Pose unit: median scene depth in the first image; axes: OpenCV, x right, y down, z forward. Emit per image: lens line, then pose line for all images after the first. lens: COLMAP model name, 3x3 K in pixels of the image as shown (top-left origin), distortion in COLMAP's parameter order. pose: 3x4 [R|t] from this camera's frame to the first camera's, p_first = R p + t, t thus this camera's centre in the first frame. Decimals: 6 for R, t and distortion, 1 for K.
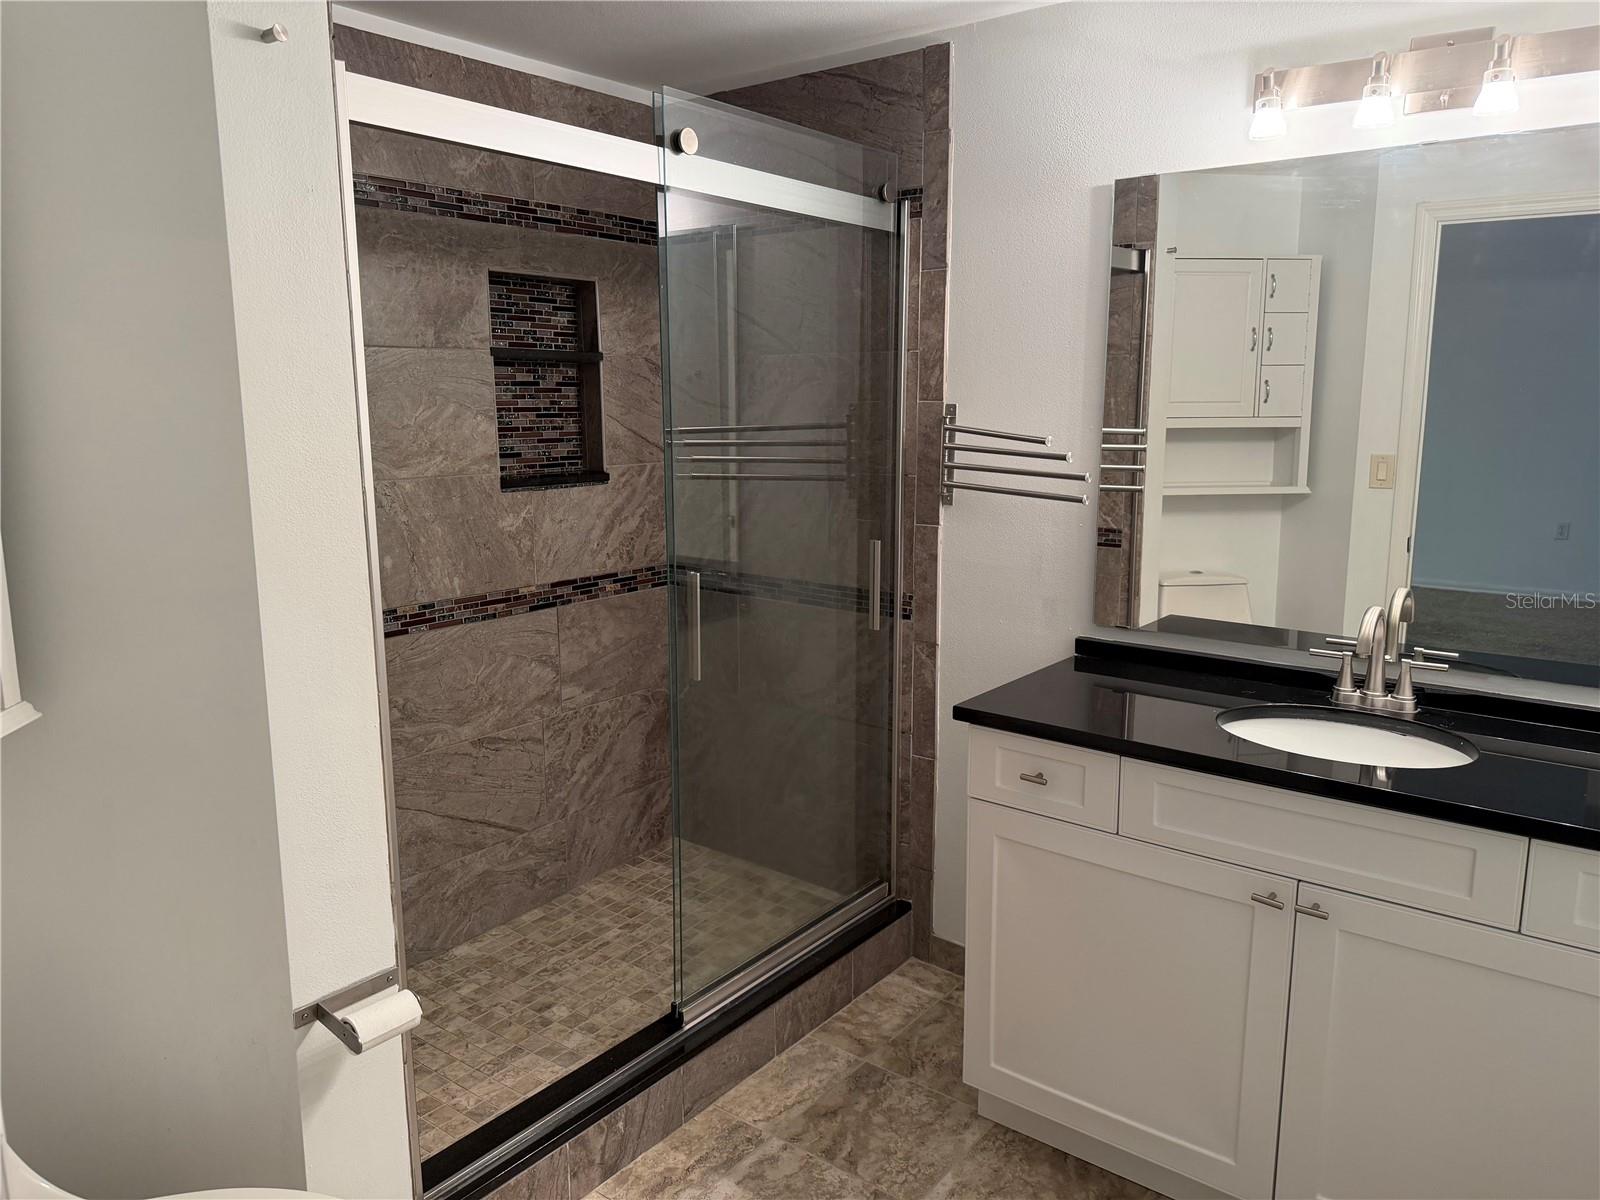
lens RADIAL K [[1119.8, 0, 803.0], [0, 1119.8, 595.3], [0, 0, 1]] dist [0.074561, -0.096811]
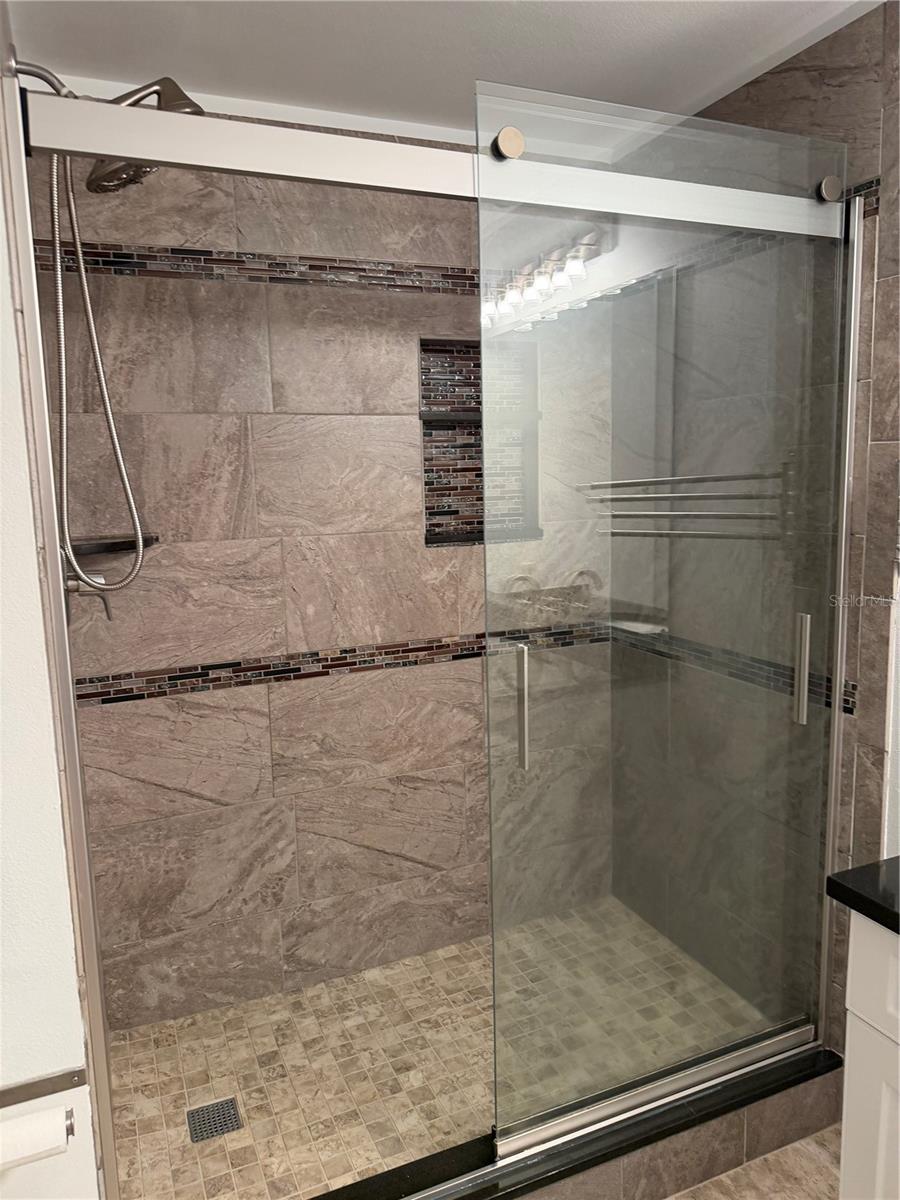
lens RADIAL K [[839.8, 0, 444.0], [0, 839.8, 590.6], [0, 0, 1]] dist [0.074561, -0.096811]
pose [[0.872537, 0.044781, -0.486491, 0.134512], [-0.060757, 0.998006, -0.017104, -0.038633], [0.484755, 0.044481, 0.873518, 0.322906]]
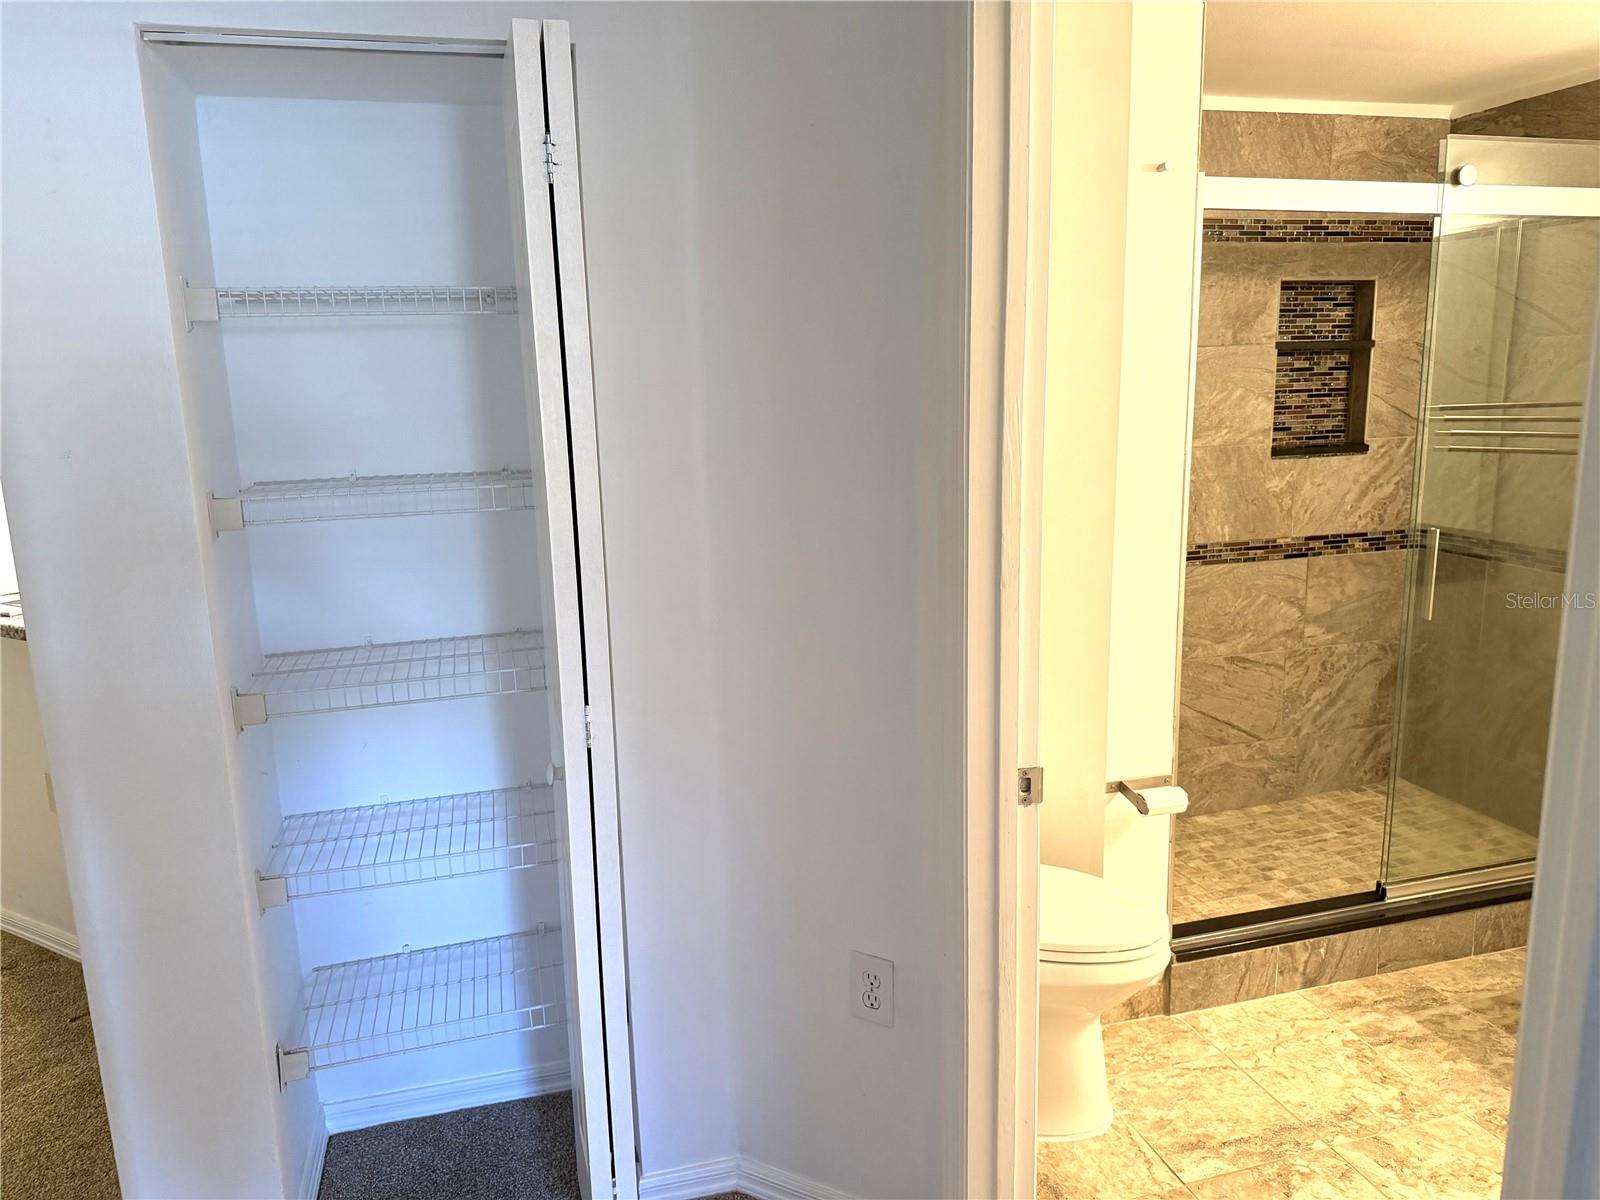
lens RADIAL K [[1119.8, 0, 827.9], [0, 1119.8, 601.6], [0, 0, 1]] dist [0.074561, -0.096811]
pose [[0.813146, 0.098105, -0.573733, 0.063428], [-0.082904, 0.995165, 0.052668, 0.038430], [0.576126, 0.004738, 0.817347, -0.291583]]
